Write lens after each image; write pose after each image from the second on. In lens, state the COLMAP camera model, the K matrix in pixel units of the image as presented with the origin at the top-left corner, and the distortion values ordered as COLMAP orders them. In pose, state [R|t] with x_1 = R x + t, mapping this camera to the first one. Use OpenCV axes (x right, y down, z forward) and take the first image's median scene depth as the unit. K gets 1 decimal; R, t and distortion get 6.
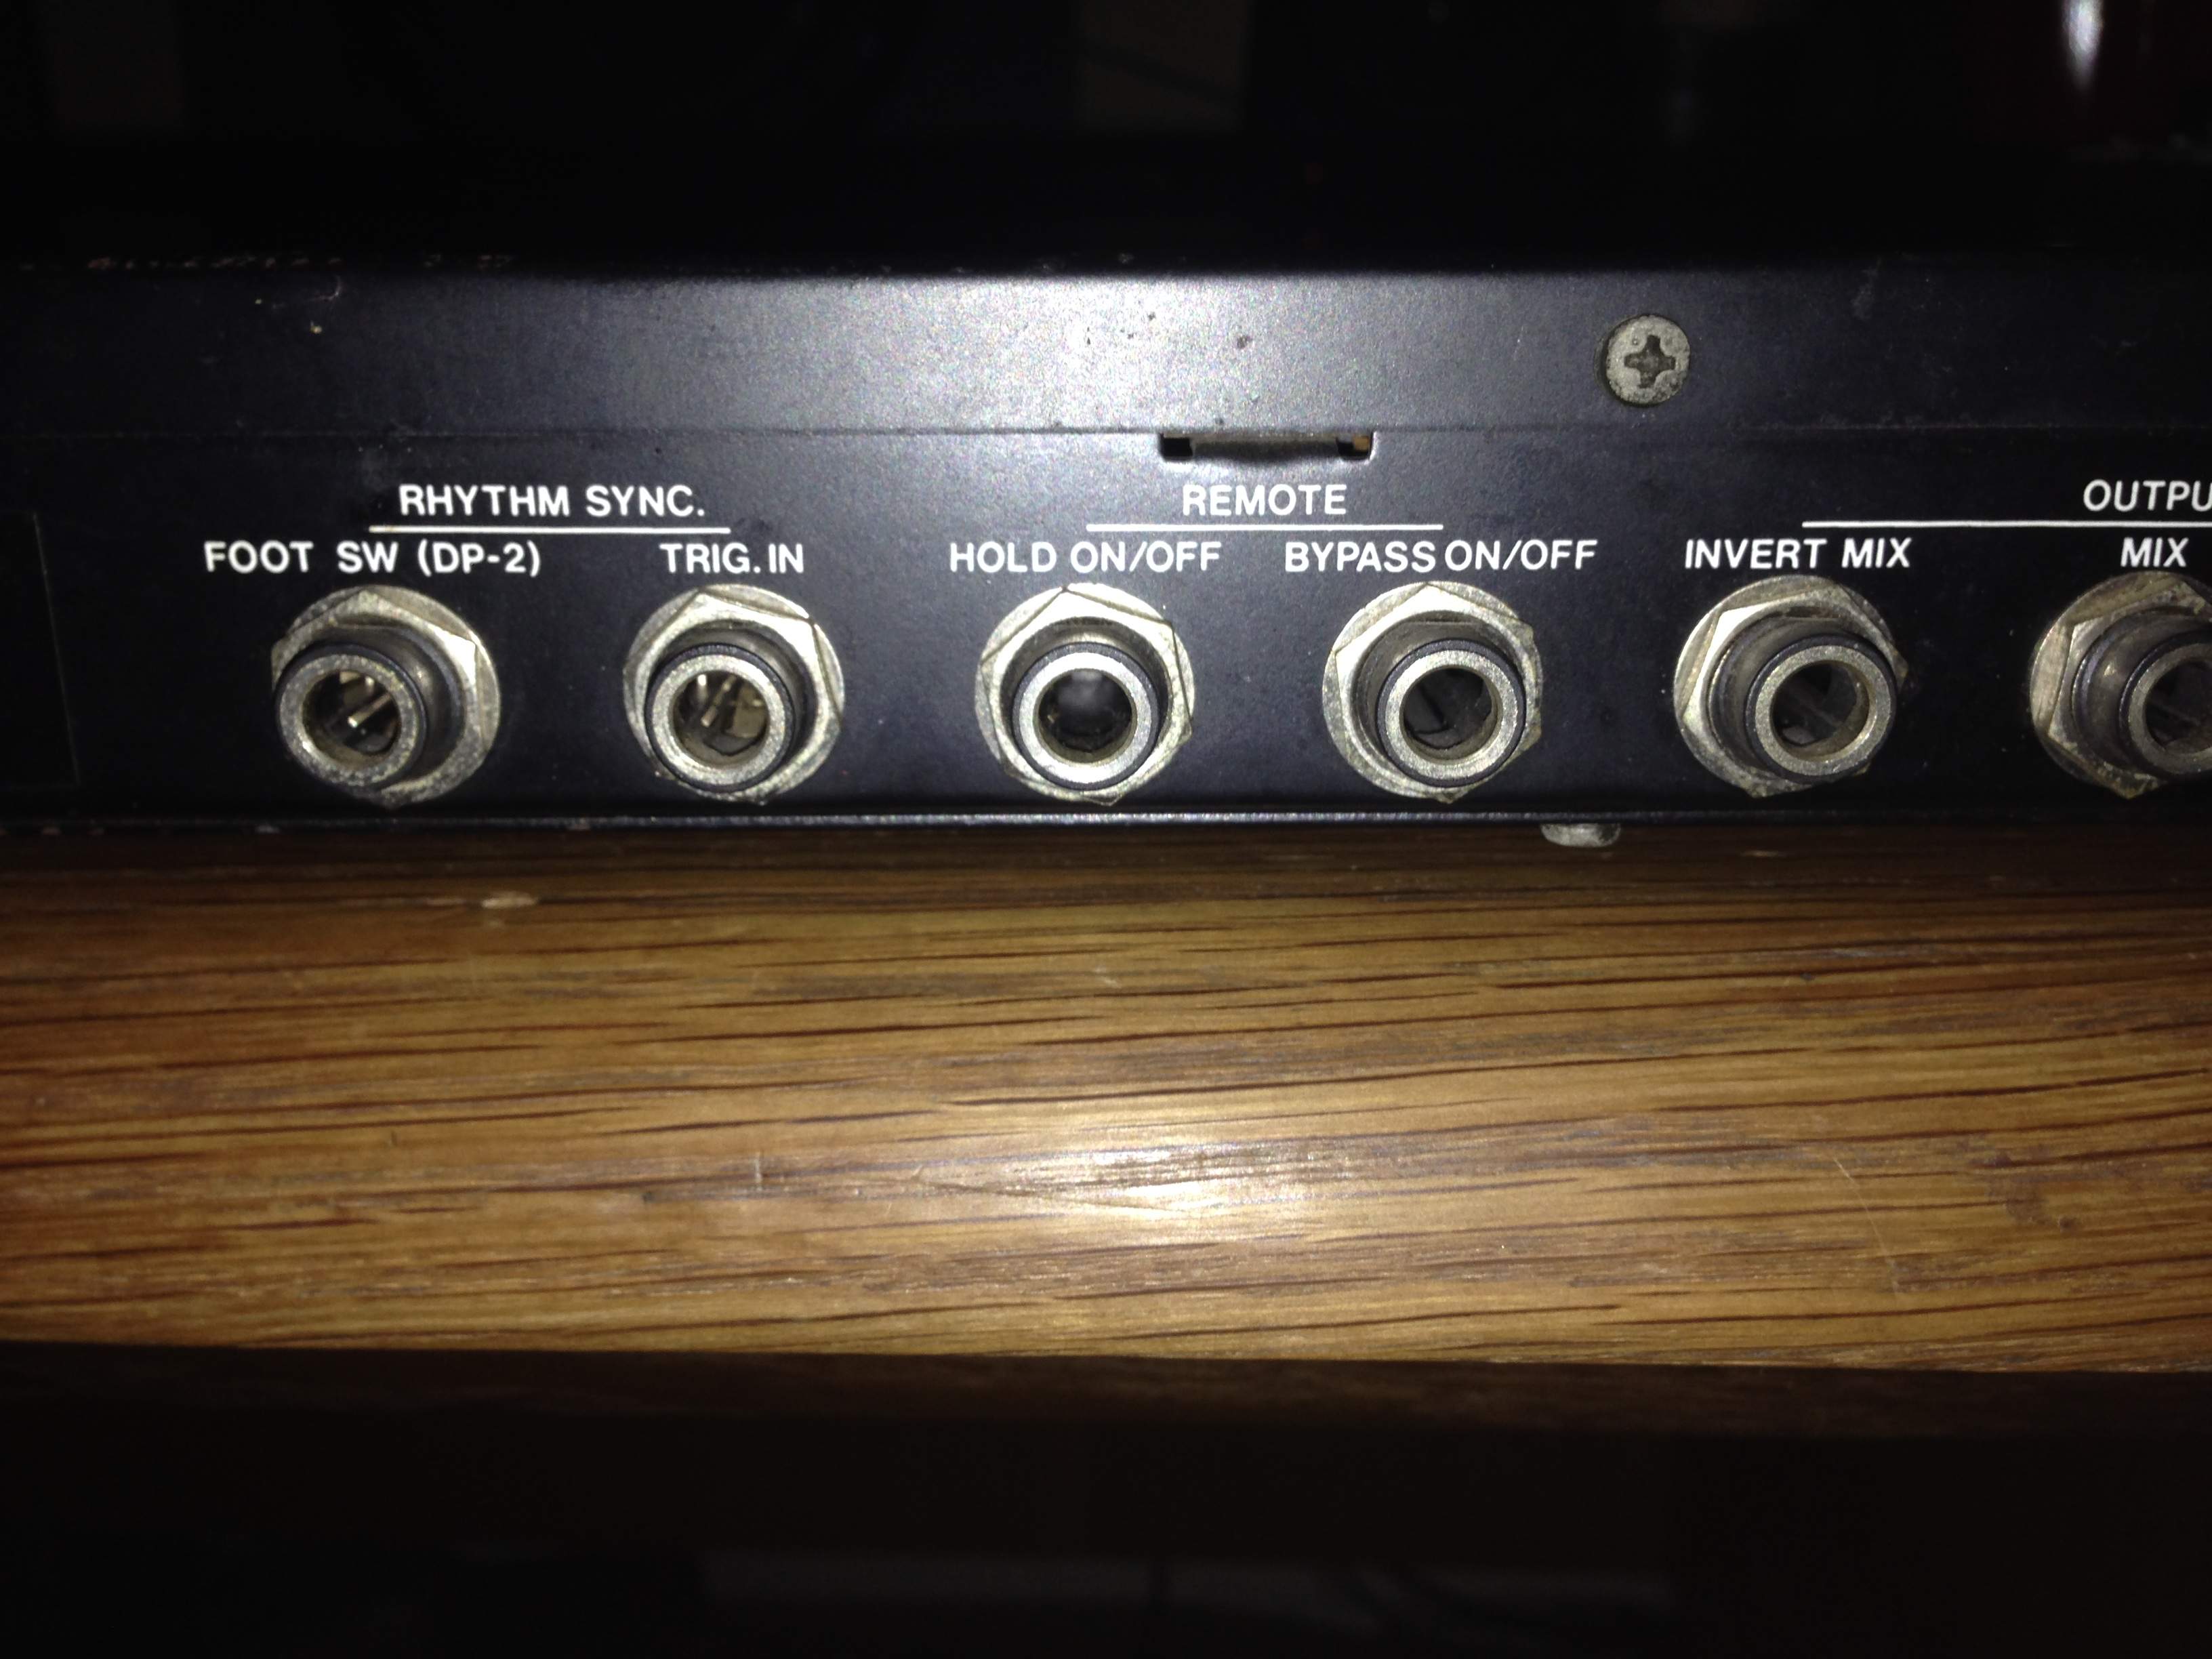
lens RADIAL K [[2087.3, 0, 1106.0], [0, 2087.3, 829.5], [0, 0, 1]] dist [0.069760, -0.195877]
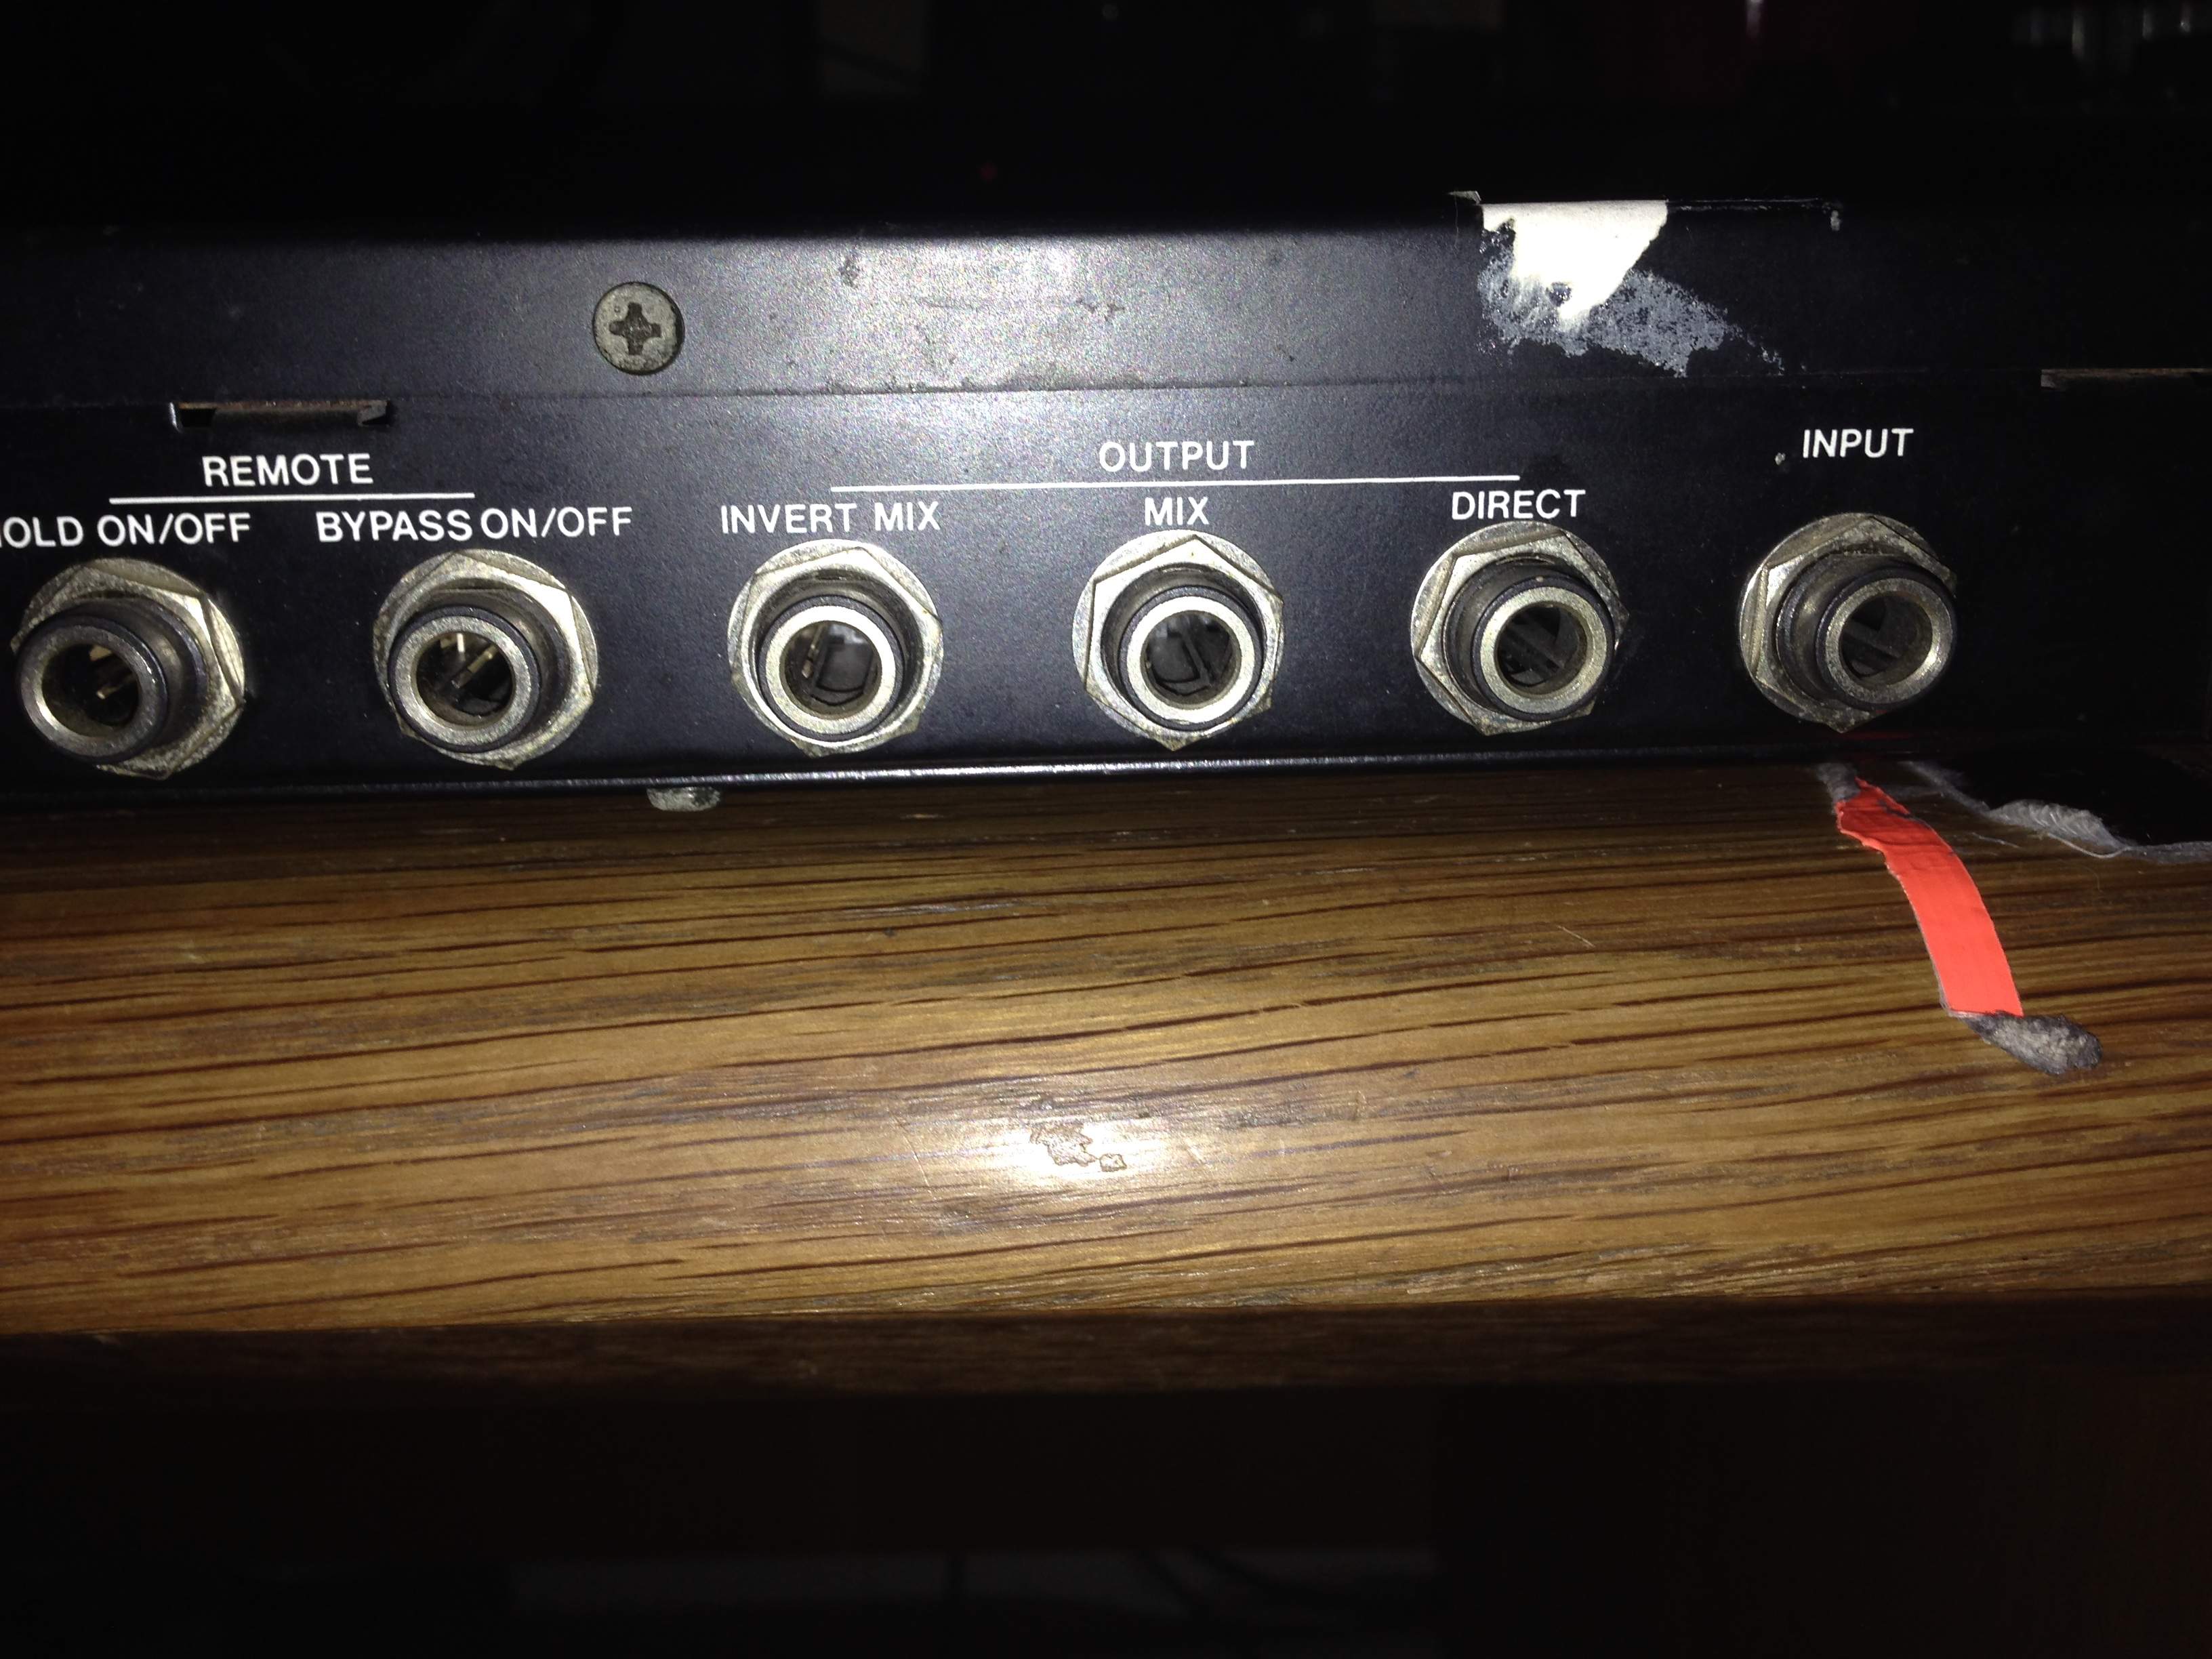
lens RADIAL K [[2087.3, 0, 1106.0], [0, 2087.3, 829.5], [0, 0, 1]] dist [0.069760, -0.195877]
pose [[0.997993, -0.024427, 0.058423, 0.398241], [0.023158, 0.999483, 0.022294, 0.000105], [-0.058937, -0.020897, 0.998043, -0.024153]]
